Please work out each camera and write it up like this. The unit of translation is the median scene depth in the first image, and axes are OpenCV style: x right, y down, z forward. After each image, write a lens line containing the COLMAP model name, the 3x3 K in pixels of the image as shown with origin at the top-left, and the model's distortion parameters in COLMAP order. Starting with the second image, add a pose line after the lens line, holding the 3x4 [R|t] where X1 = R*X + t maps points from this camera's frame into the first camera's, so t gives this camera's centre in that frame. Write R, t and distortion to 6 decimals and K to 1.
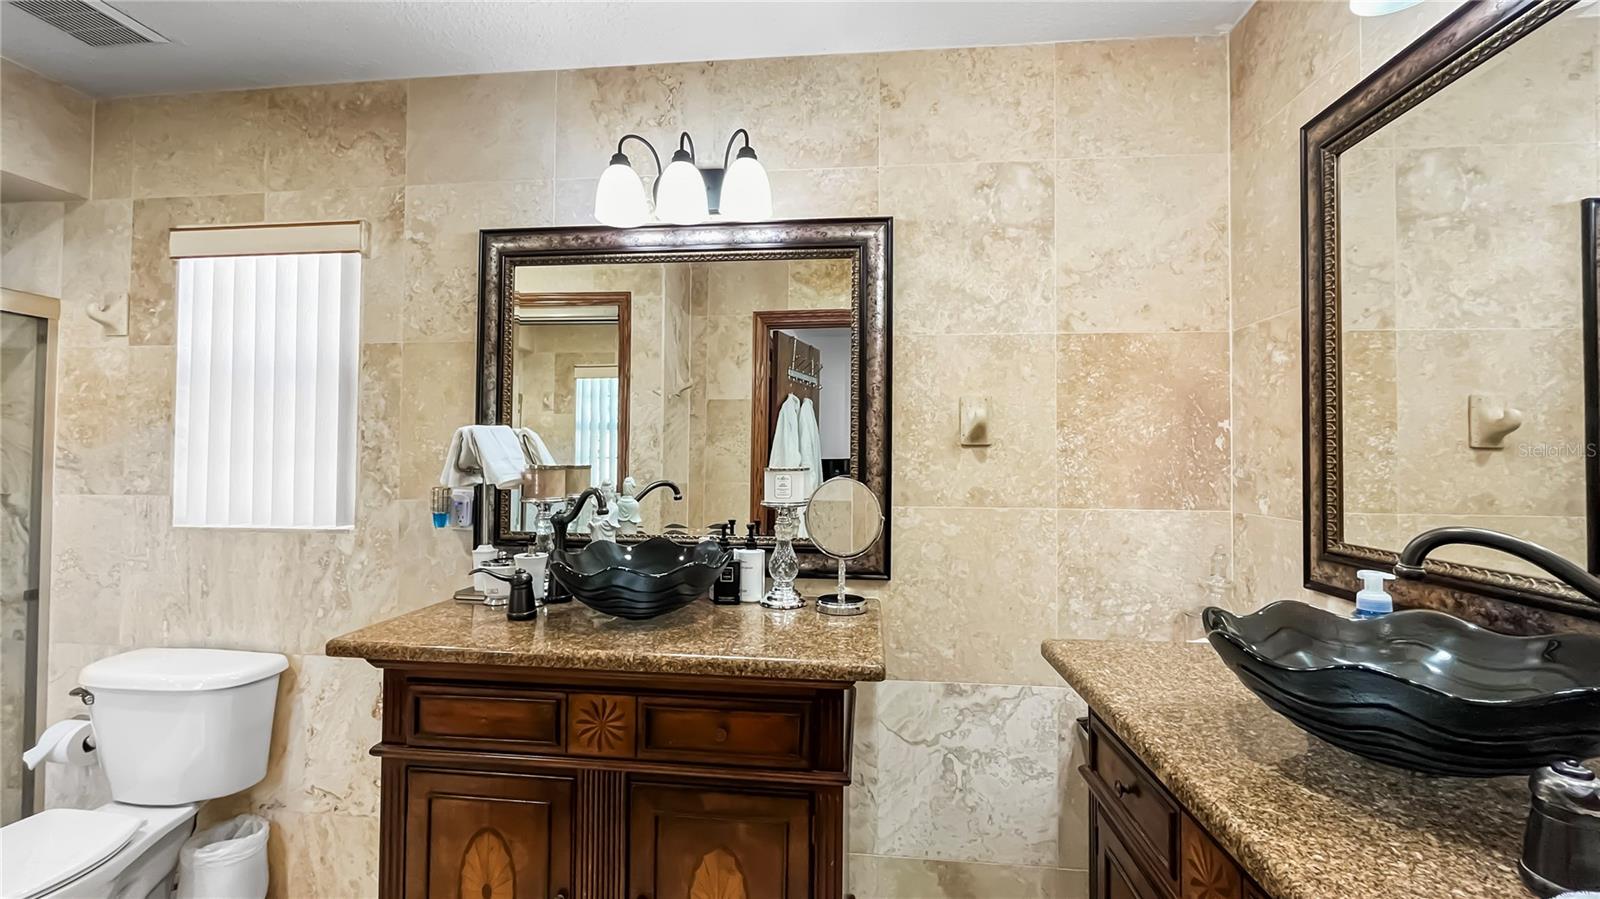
lens RADIAL K [[650.7, 0, 797.3], [0, 650.7, 446.2], [0, 0, 1]] dist [-0.001693, -0.000057]
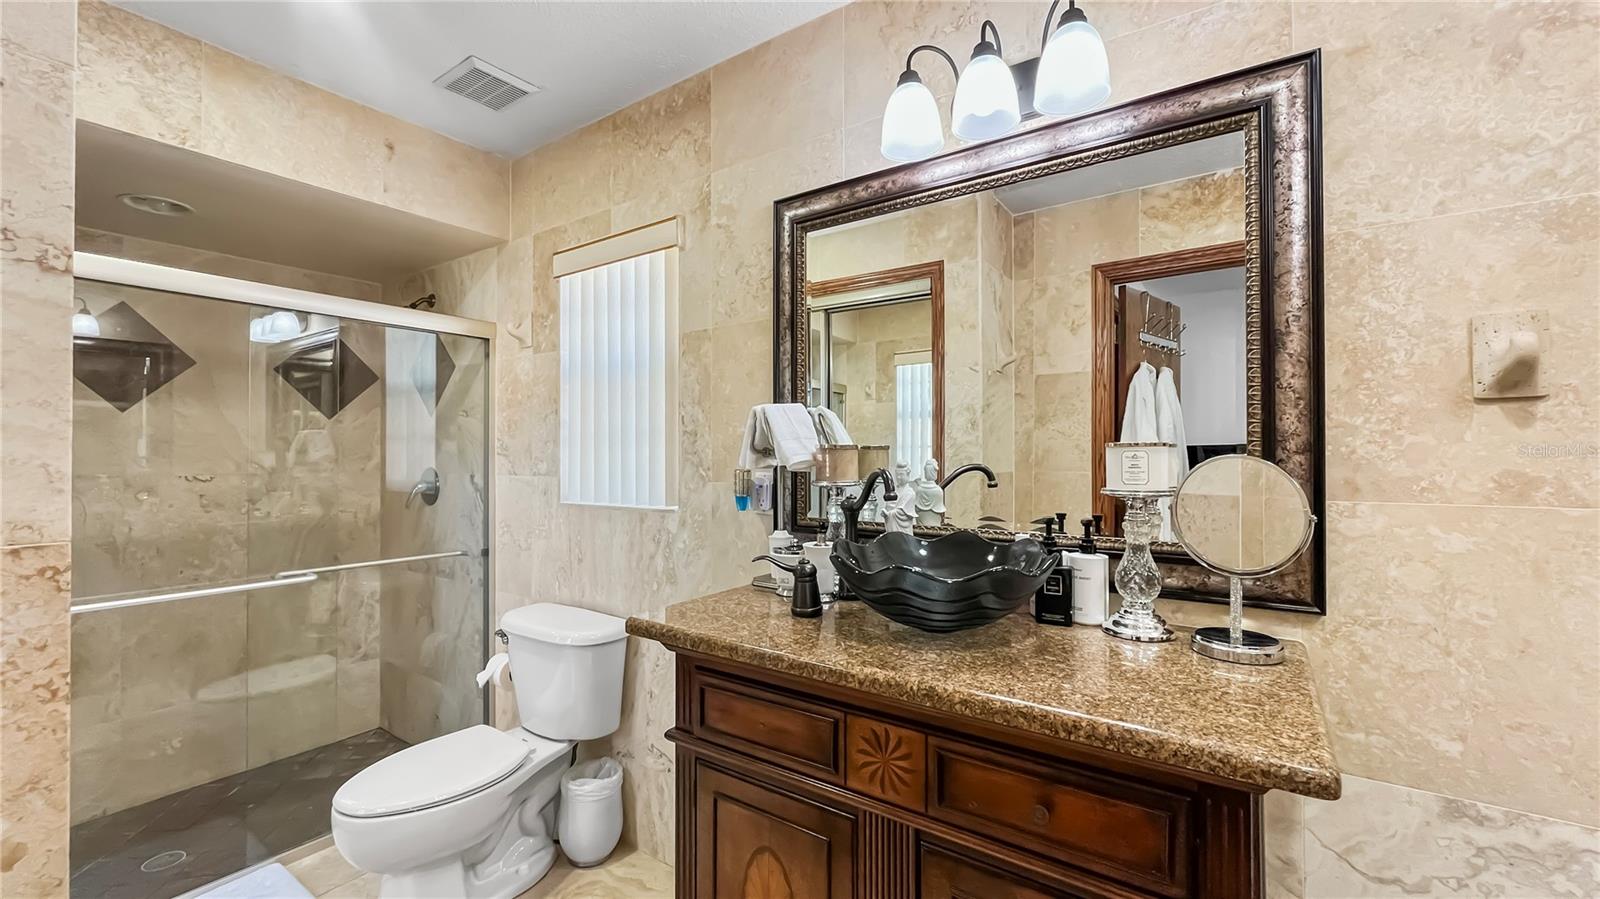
lens RADIAL K [[650.7, 0, 797.3], [0, 650.7, 446.2], [0, 0, 1]] dist [-0.001693, -0.000057]
pose [[0.876711, -0.014336, -0.480804, -0.002910], [0.019082, 0.999806, 0.004983, 0.025525], [0.480639, -0.013543, 0.876814, 0.187227]]
